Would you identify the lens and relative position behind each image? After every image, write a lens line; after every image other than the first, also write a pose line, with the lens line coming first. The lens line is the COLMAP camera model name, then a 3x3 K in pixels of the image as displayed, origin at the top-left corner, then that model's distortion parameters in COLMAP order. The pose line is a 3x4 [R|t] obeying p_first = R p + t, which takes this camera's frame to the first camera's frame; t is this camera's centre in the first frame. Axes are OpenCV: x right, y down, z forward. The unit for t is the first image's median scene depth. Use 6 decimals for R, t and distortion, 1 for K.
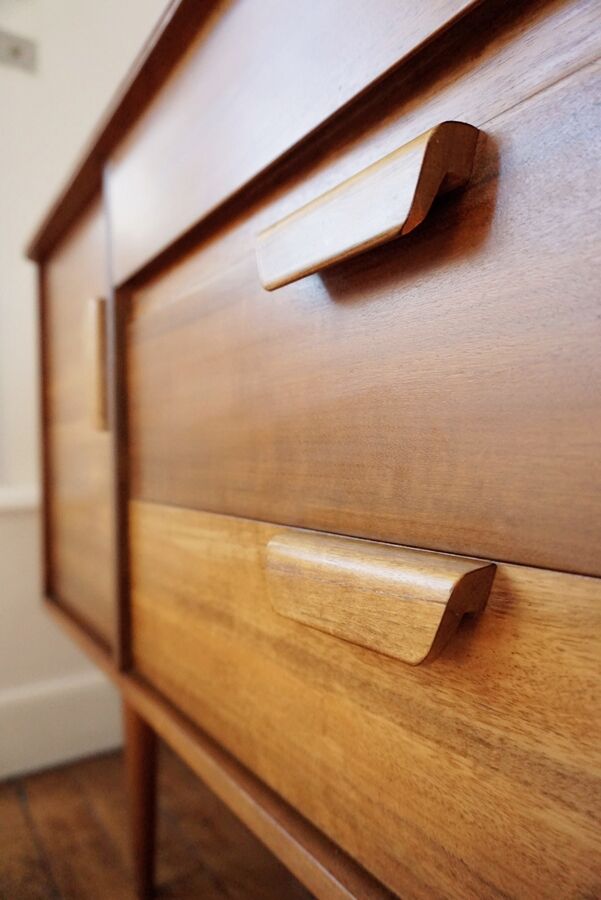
lens RADIAL K [[600.3, 0, 300.5], [0, 600.3, 450.0], [0, 0, 1]] dist [-0.039366, 0.029348]
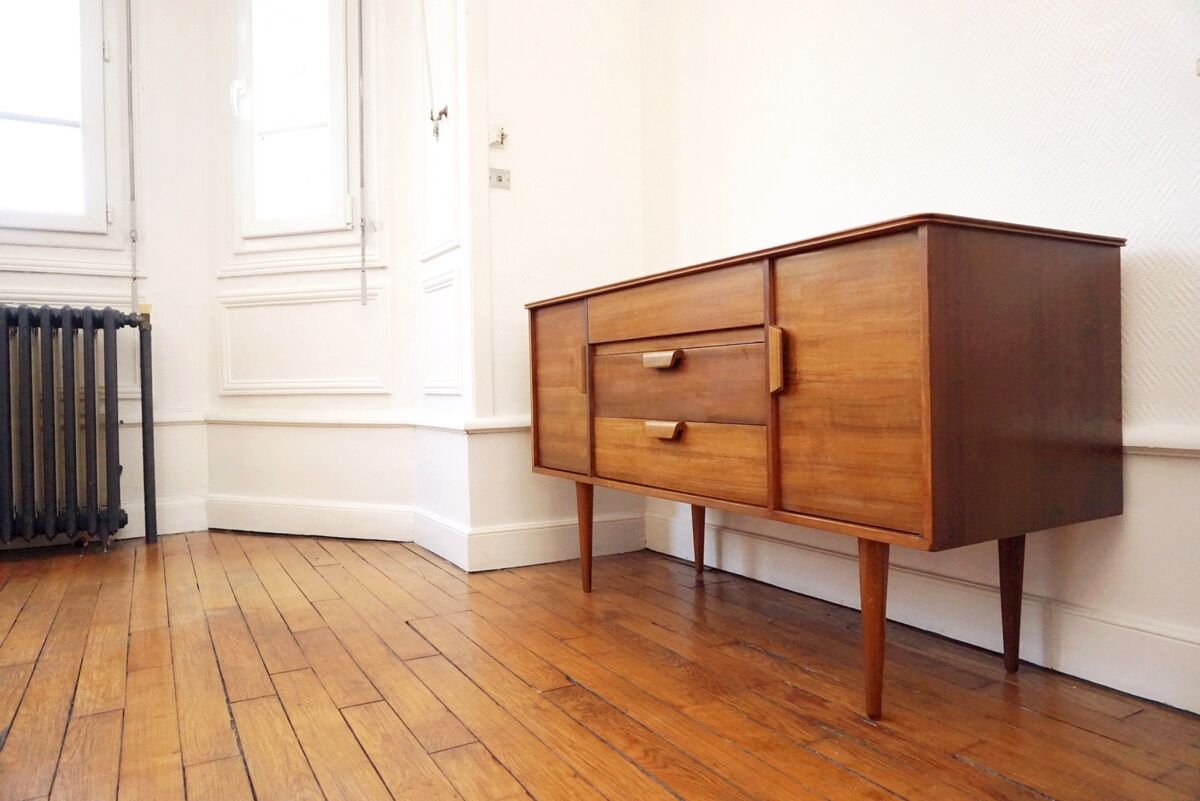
lens RADIAL K [[800.4, 0, 600.0], [0, 800.4, 400.5], [0, 0, 1]] dist [-0.039366, 0.029348]
pose [[0.996952, -0.004191, -0.077908, 0.078207], [0.006272, 0.999630, 0.026479, -0.177835], [0.077768, -0.026887, 0.996609, -5.155202]]
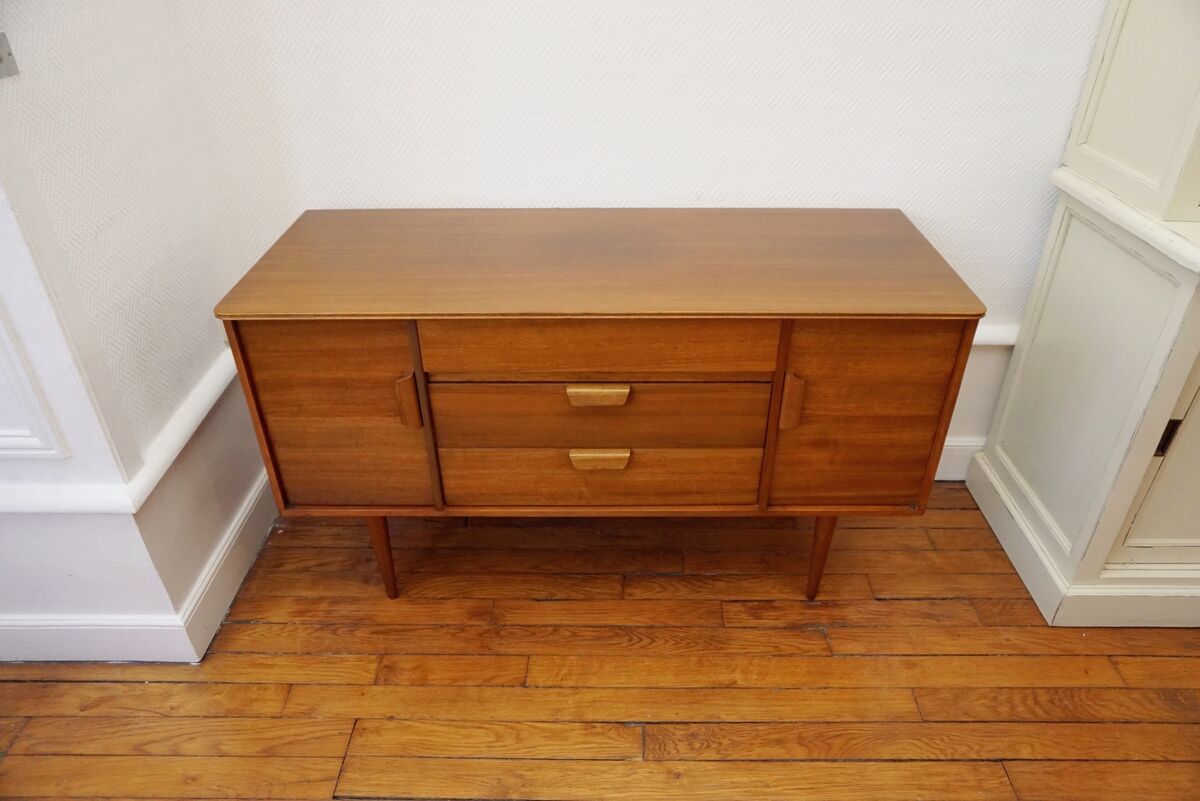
lens RADIAL K [[800.4, 0, 600.0], [0, 800.4, 400.5], [0, 0, 1]] dist [-0.039366, 0.029348]
pose [[0.569169, -0.435442, 0.697450, -3.612711], [-0.006001, 0.846029, 0.533103, -3.107461], [-0.822199, -0.307611, 0.478920, -1.669429]]
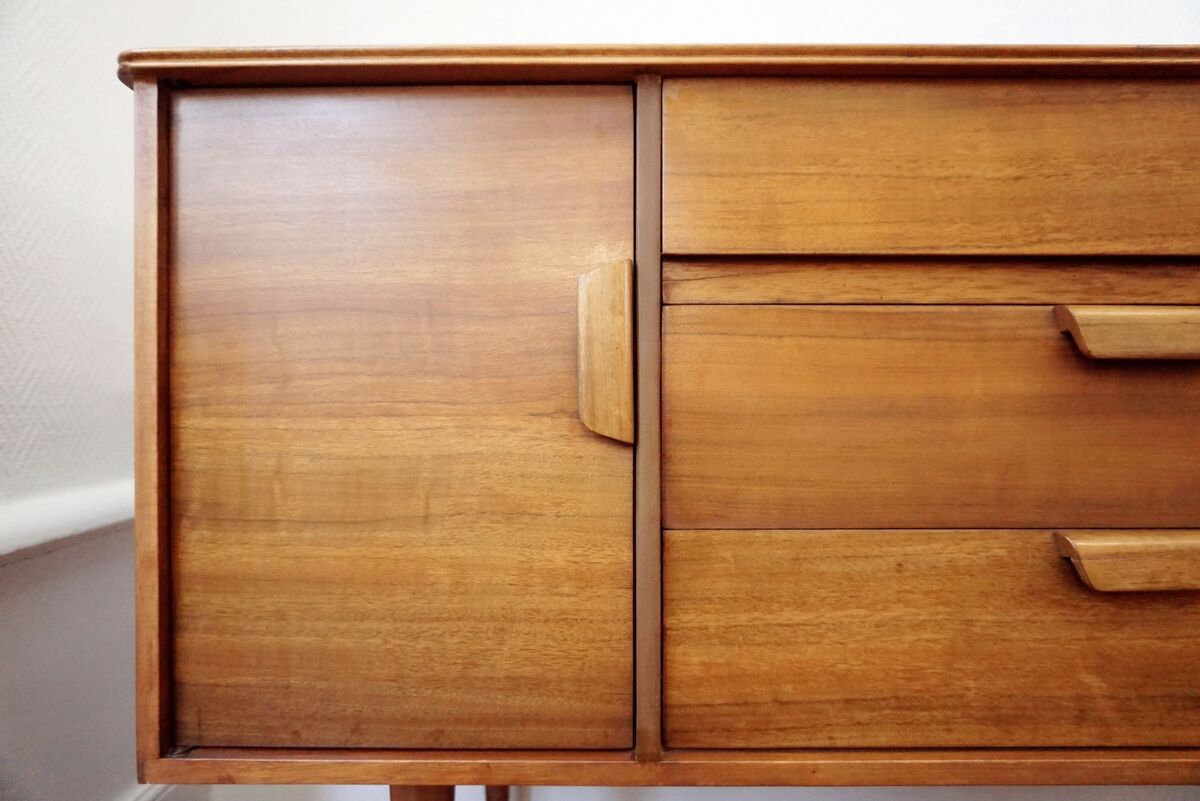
lens RADIAL K [[800.4, 0, 600.0], [0, 800.4, 400.5], [0, 0, 1]] dist [-0.039366, 0.029348]
pose [[0.565761, 0.009151, 0.824518, -2.149267], [-0.013445, 0.999908, -0.001872, -0.144011], [-0.824459, -0.010026, 0.565832, 0.898494]]
